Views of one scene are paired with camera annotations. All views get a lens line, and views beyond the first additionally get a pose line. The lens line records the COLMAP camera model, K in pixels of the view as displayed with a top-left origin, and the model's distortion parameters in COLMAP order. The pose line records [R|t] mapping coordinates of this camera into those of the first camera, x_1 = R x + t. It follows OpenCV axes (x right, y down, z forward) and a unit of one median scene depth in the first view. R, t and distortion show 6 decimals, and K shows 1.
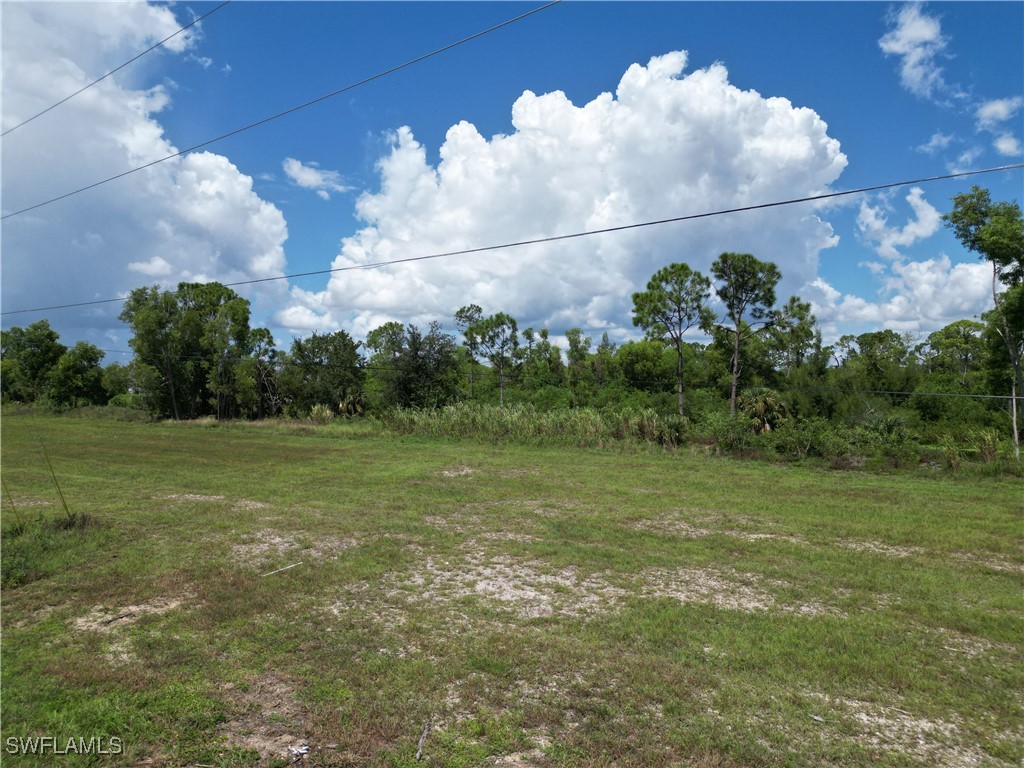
lens RADIAL K [[706.5, 0, 512.1], [0, 706.5, 381.2], [0, 0, 1]] dist [0.044243, -0.035422]
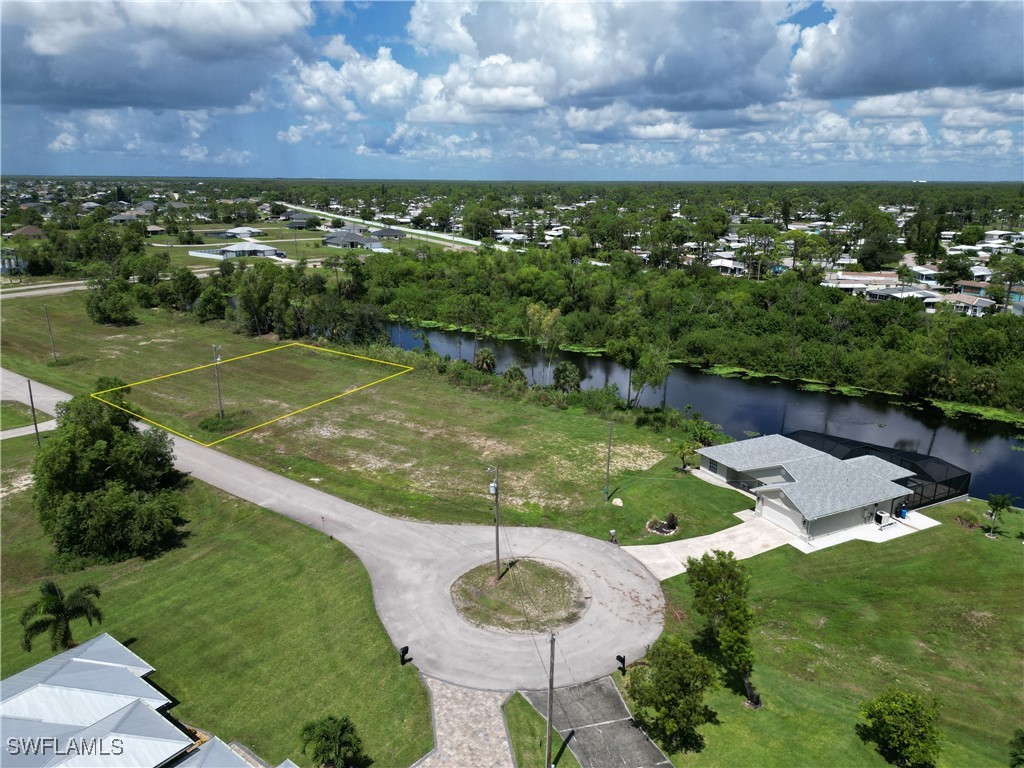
lens RADIAL K [[706.5, 0, 516.3], [0, 706.5, 381.0], [0, 0, 1]] dist [0.044243, -0.035422]
pose [[0.995933, 0.029756, -0.085040, 0.665758], [-0.005448, 0.962049, 0.272823, -0.556105], [0.089930, -0.271250, 0.958298, -1.400121]]
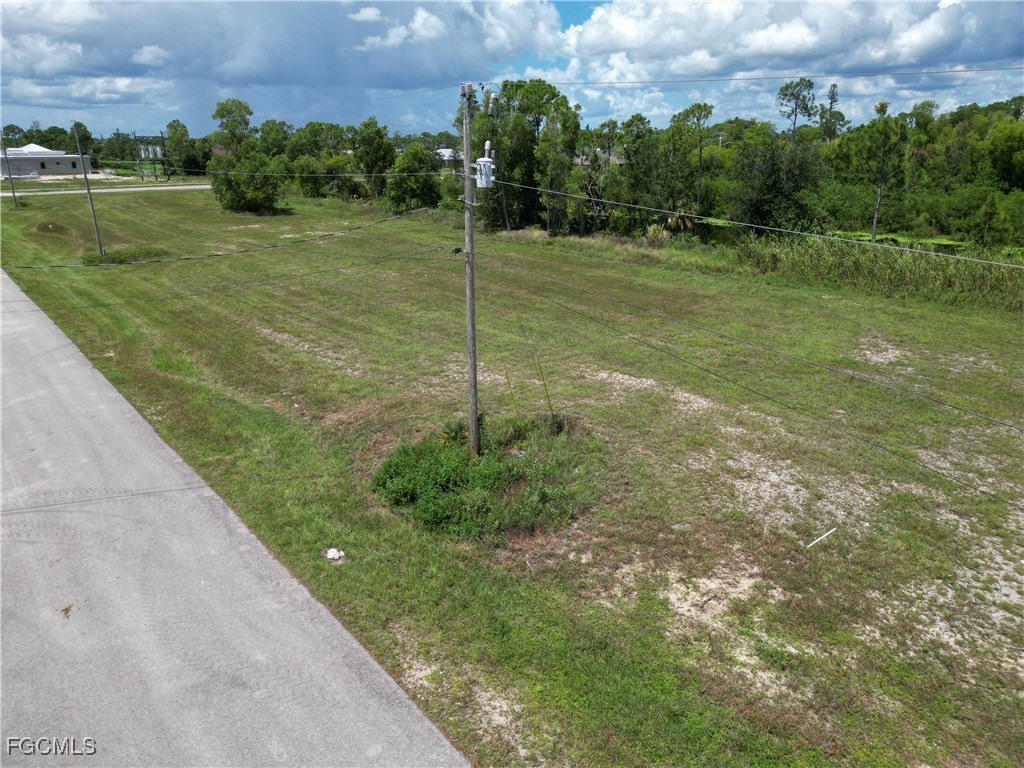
lens RADIAL K [[706.5, 0, 512.5], [0, 706.5, 385.8], [0, 0, 1]] dist [0.044243, -0.035422]
pose [[0.942254, 0.100253, -0.319541, -0.158853], [0.009167, 0.946064, 0.323851, -0.089587], [0.334773, -0.308079, 0.890513, 0.027971]]
